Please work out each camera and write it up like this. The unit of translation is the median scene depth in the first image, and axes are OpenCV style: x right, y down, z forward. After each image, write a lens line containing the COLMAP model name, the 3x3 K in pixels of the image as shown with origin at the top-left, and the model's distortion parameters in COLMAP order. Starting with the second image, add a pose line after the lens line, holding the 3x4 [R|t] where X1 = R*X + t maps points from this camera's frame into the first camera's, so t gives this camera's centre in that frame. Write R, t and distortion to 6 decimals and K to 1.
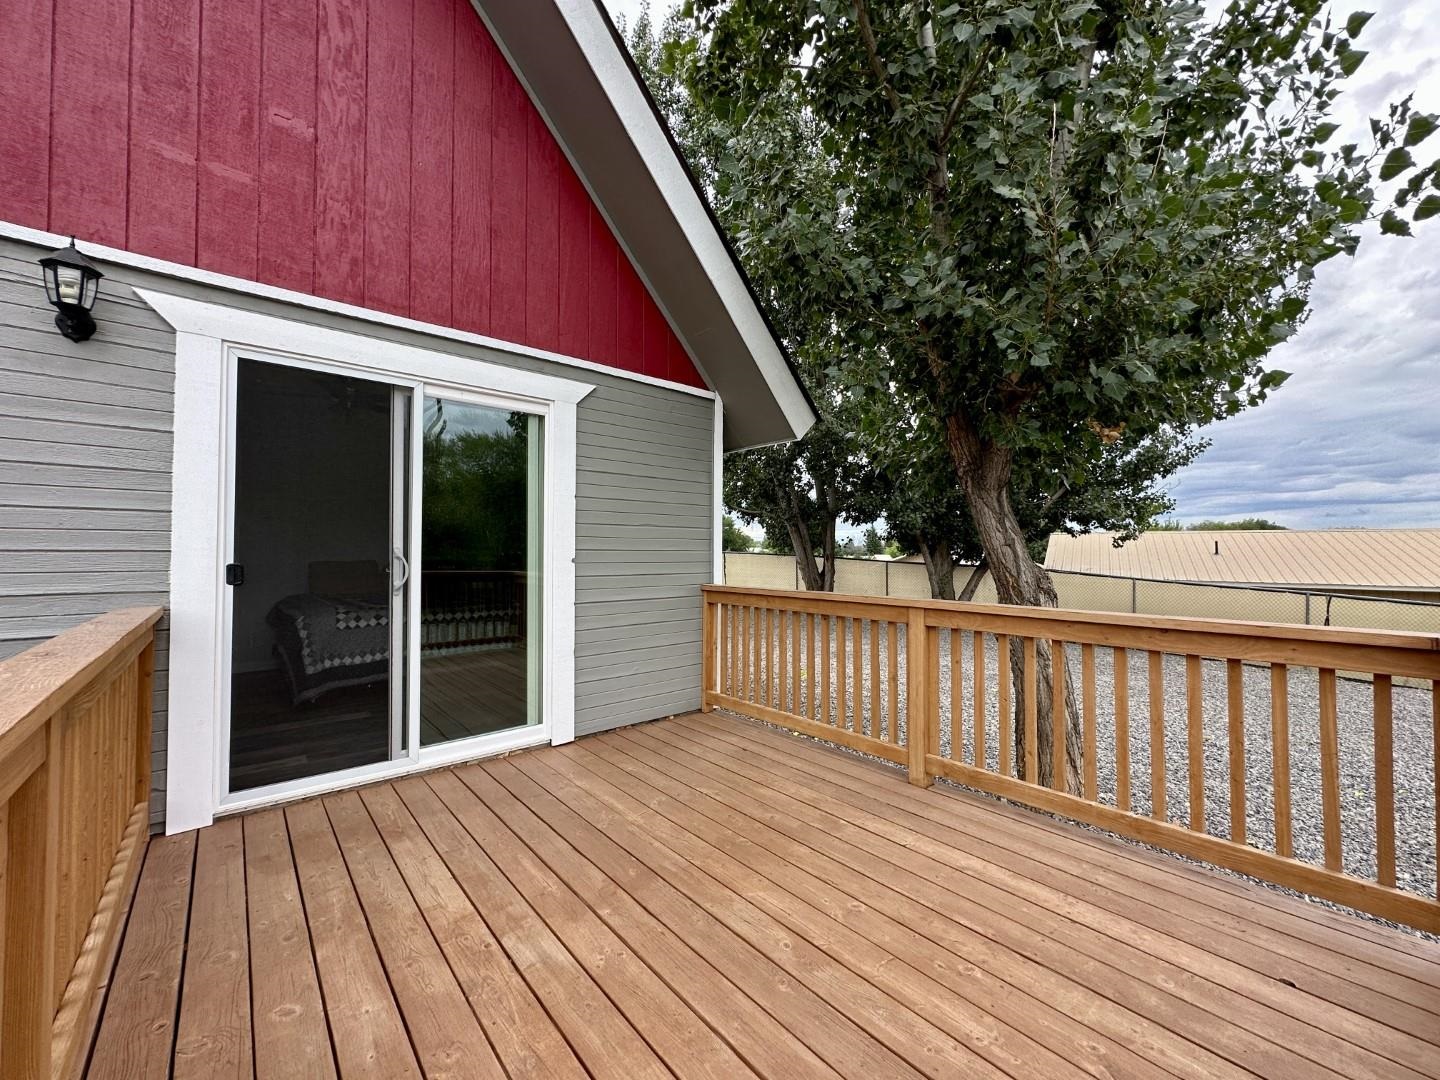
lens RADIAL K [[571.8, 0, 717.5], [0, 571.8, 540.8], [0, 0, 1]] dist [-0.000503, -0.000039]
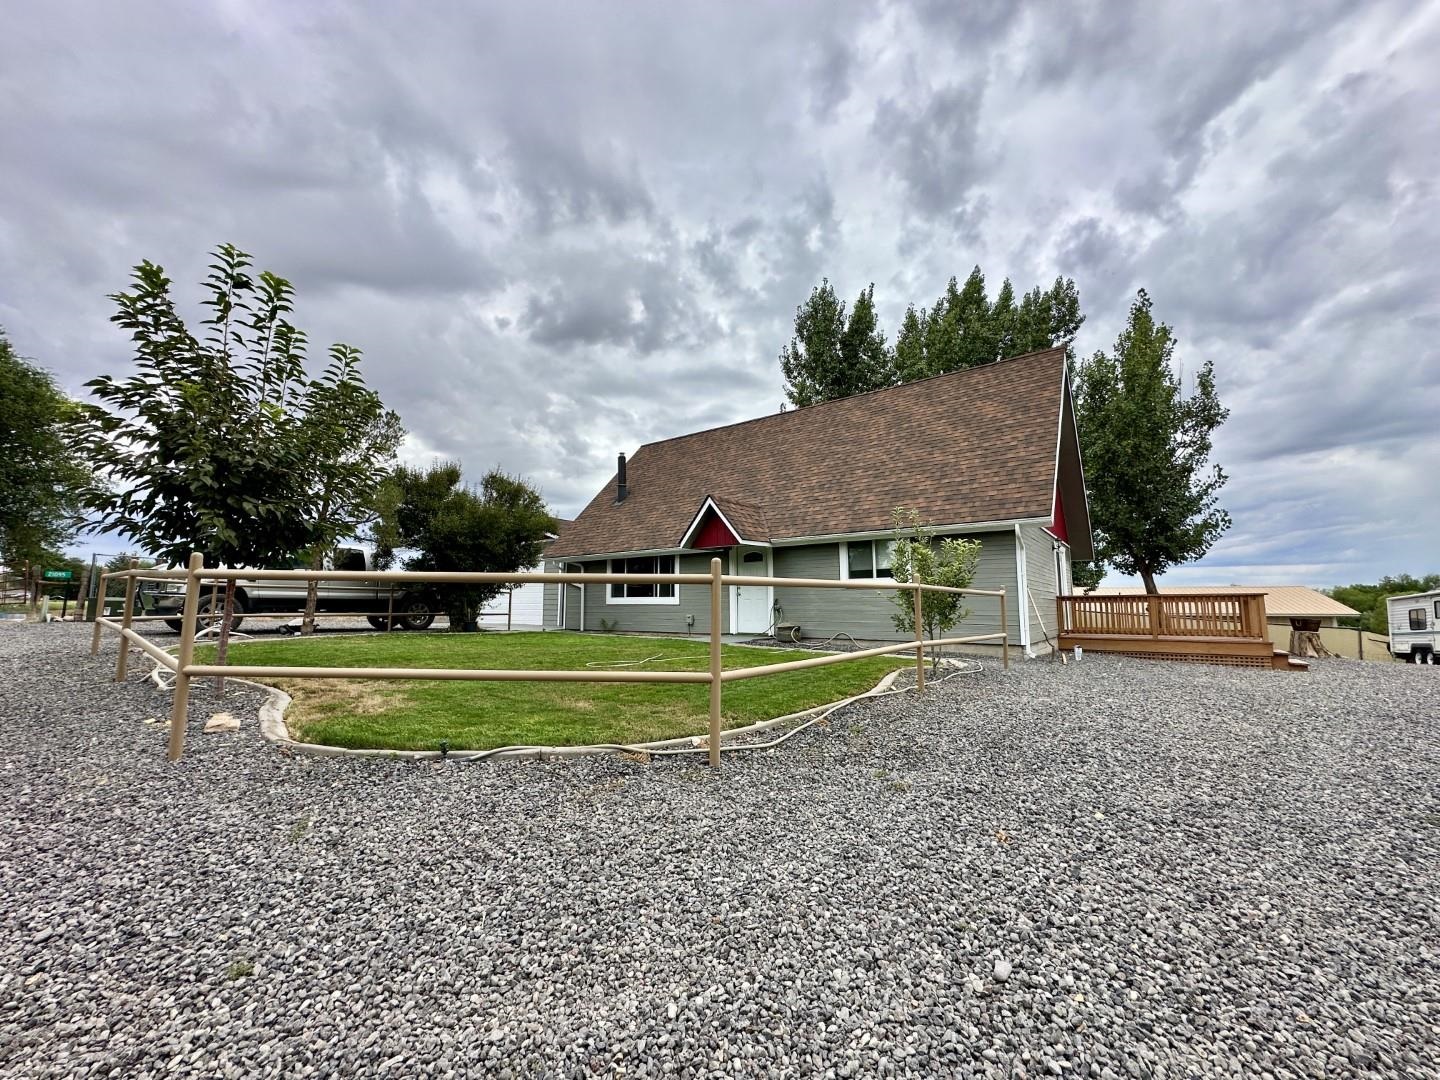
lens RADIAL K [[573.6, 0, 720.0], [0, 573.6, 540.0], [0, 0, 1]] dist [0.000744, 0.000142]
pose [[0.978640, 0.024259, 0.204146, -4.763382], [-0.004429, 0.995271, -0.097036, 0.109565], [-0.205535, 0.094060, 0.974119, -3.437547]]
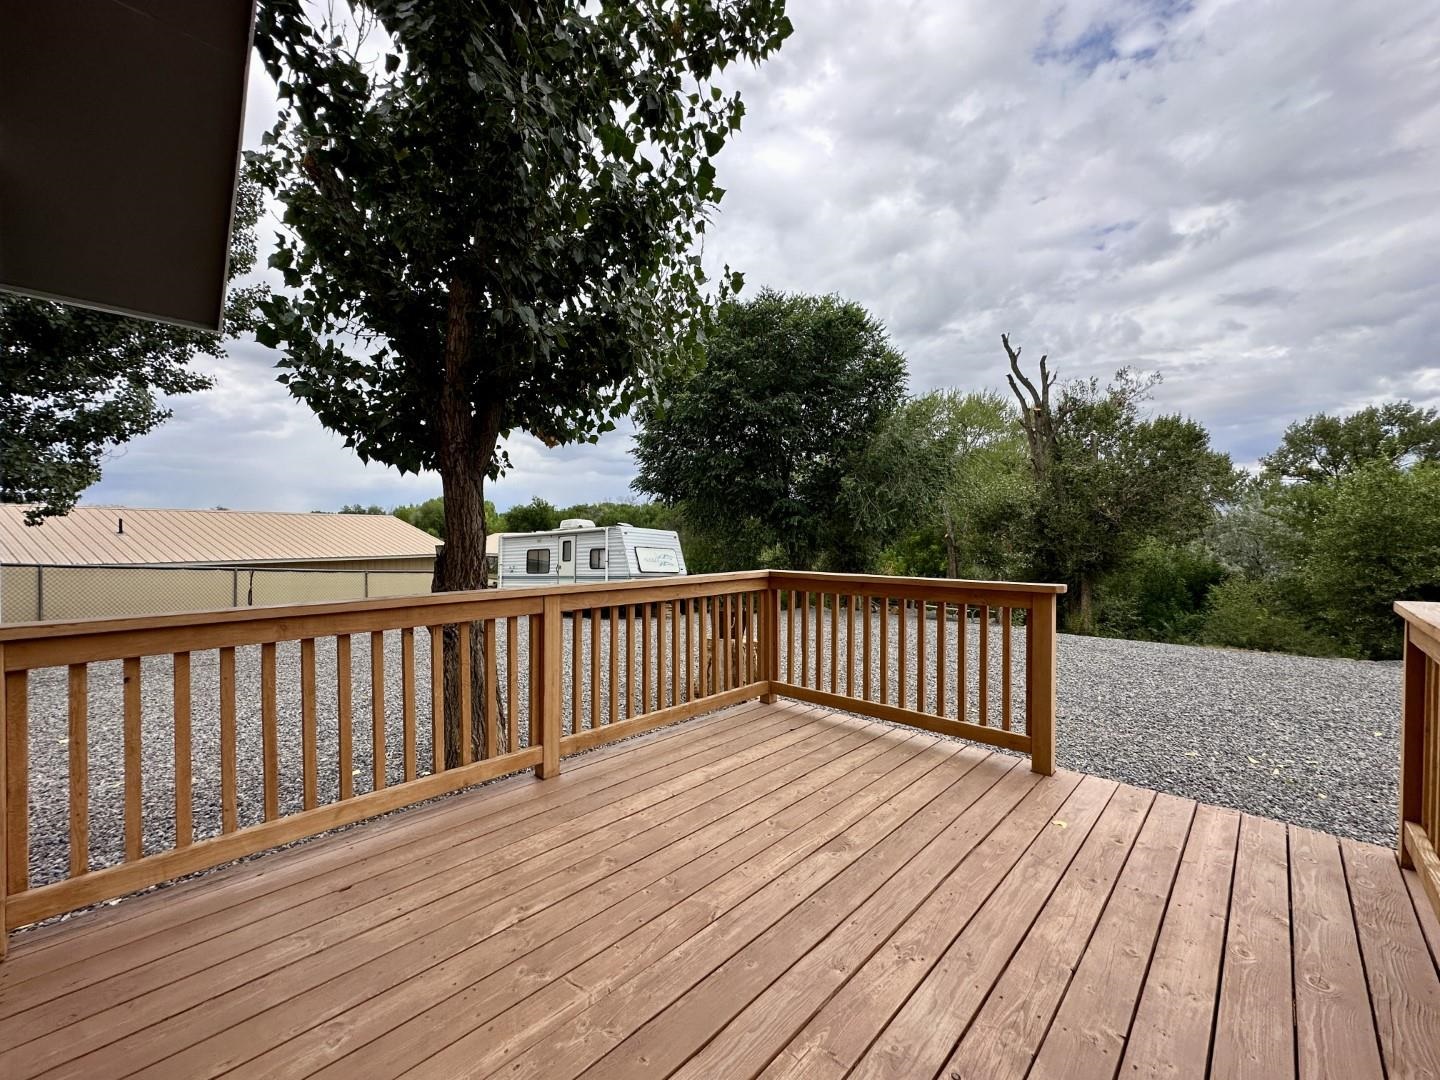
lens RADIAL K [[571.8, 0, 717.5], [0, 571.8, 540.8], [0, 0, 1]] dist [-0.000503, -0.000039]
pose [[-0.091474, -0.015683, 0.995684, -0.690136], [-0.023475, 0.999632, 0.013589, 0.003402], [-0.995531, -0.022131, -0.091809, 0.870508]]
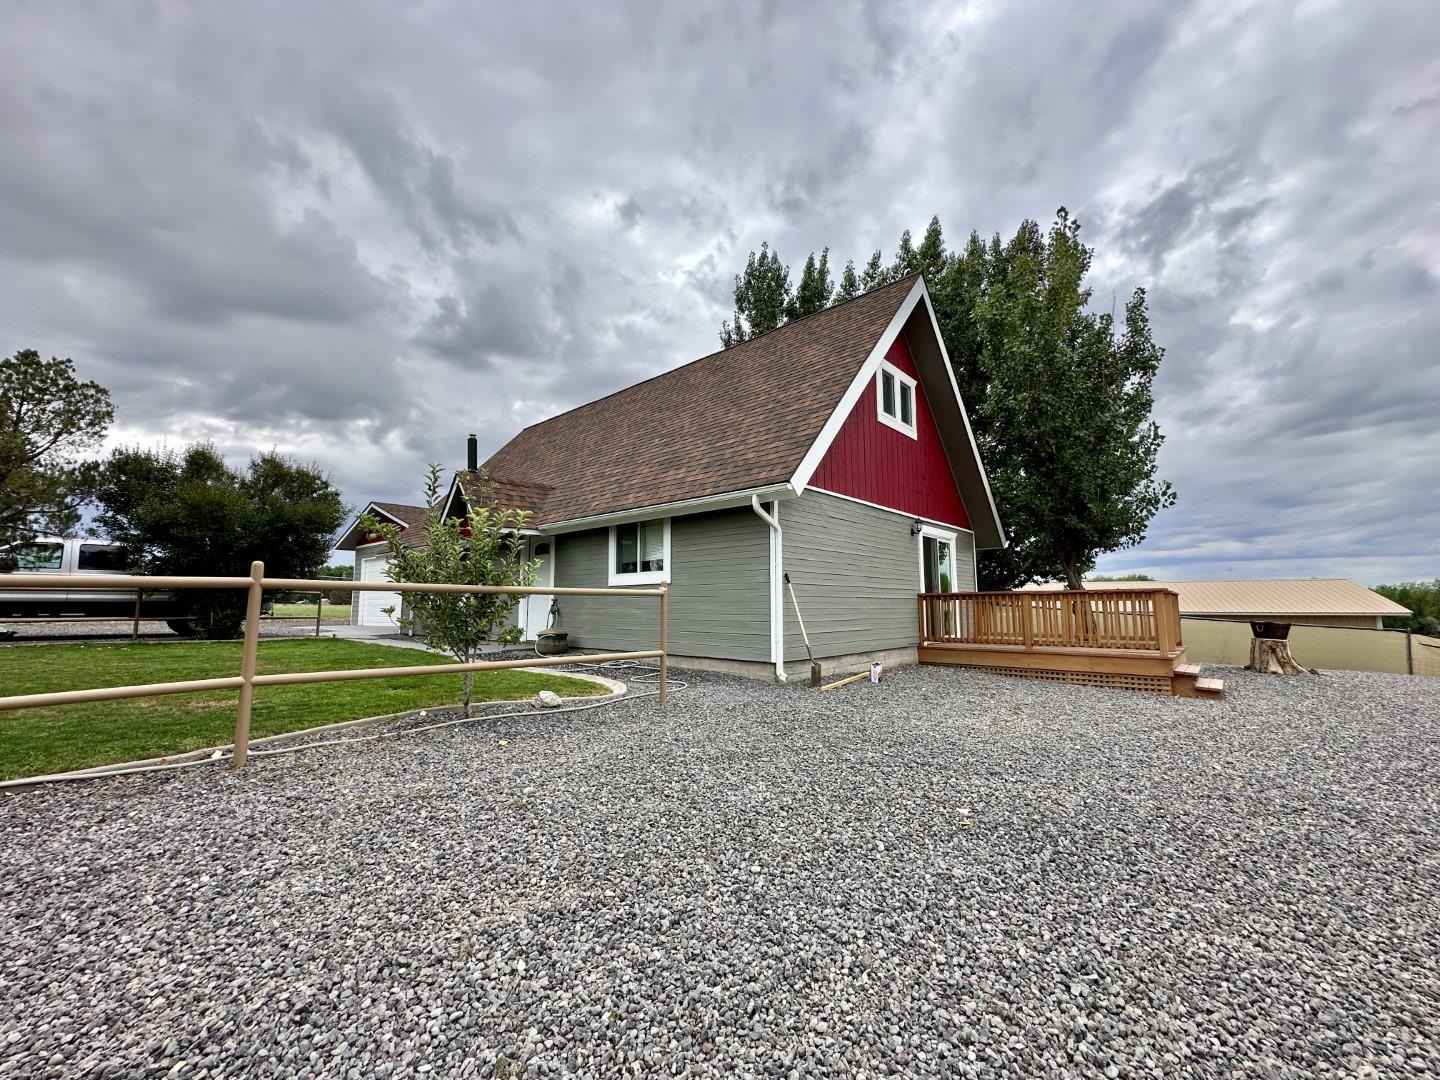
lens RADIAL K [[571.8, 0, 717.5], [0, 571.8, 540.8], [0, 0, 1]] dist [-0.000503, -0.000039]
pose [[0.992823, 0.009939, 0.119182, -2.677690], [0.001269, 0.995610, -0.093595, 0.100853], [-0.119589, 0.093074, 0.988451, -2.832396]]
